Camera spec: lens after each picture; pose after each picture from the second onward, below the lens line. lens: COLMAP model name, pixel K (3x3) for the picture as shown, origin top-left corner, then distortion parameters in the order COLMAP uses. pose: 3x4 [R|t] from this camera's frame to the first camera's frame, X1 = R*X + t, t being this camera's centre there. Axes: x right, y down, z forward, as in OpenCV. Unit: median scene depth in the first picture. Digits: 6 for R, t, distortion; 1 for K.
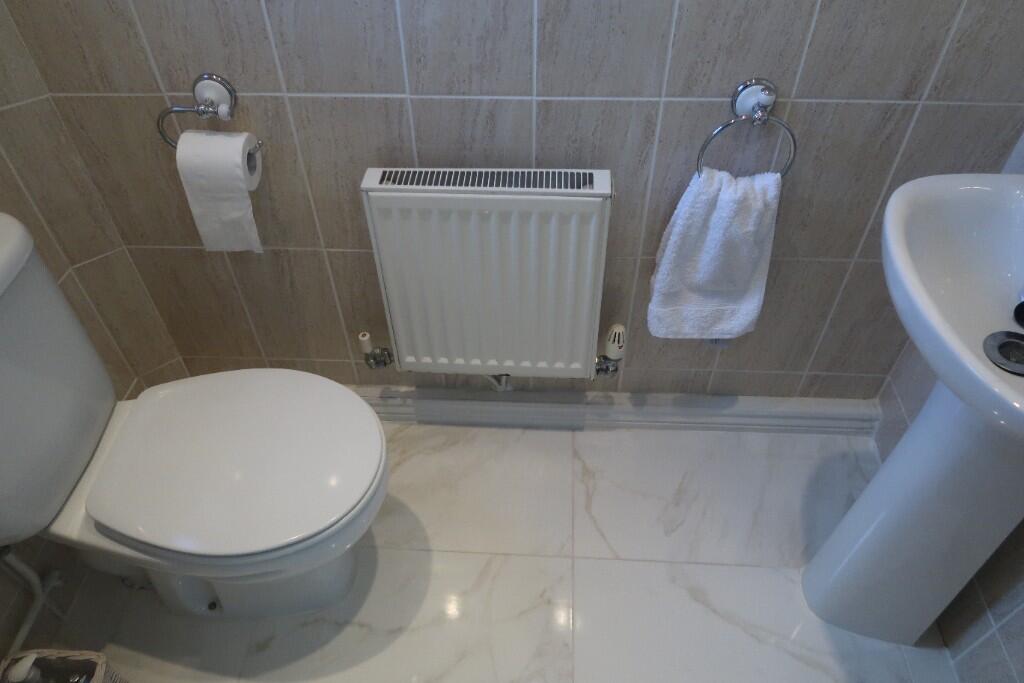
lens RADIAL K [[708.7, 0, 507.2], [0, 708.7, 338.7], [0, 0, 1]] dist [-0.020102, 0.010191]
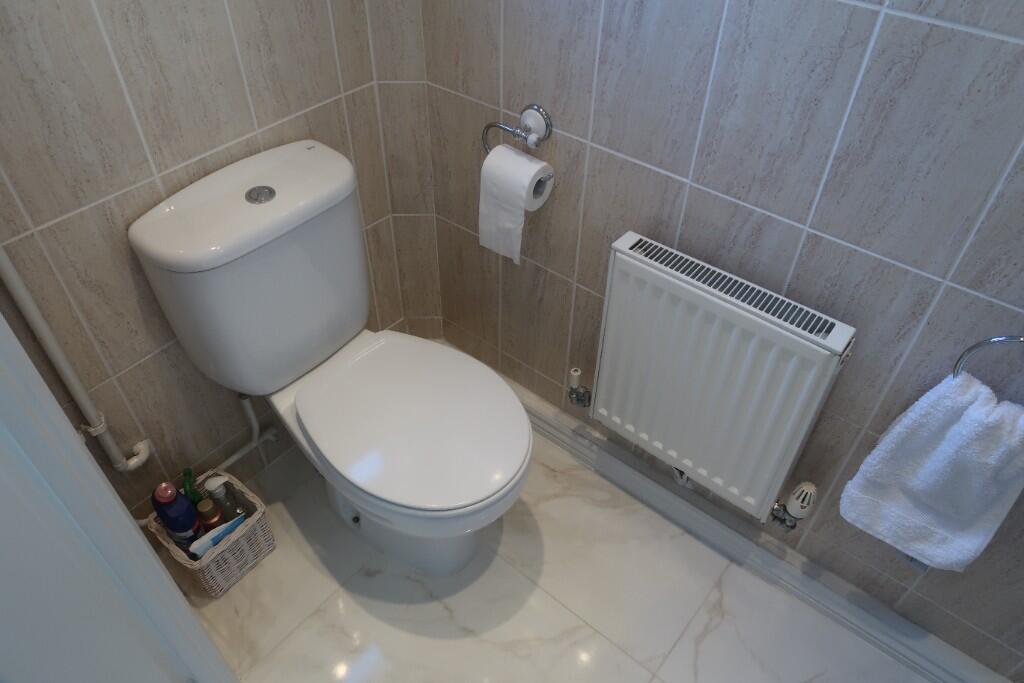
lens RADIAL K [[708.7, 0, 507.2], [0, 708.7, 338.7], [0, 0, 1]] dist [-0.020102, 0.010191]
pose [[0.804285, 0.425216, -0.415111, 0.164548], [-0.442293, 0.894880, 0.059713, -0.080936], [0.396866, 0.135574, 0.907809, -0.006380]]
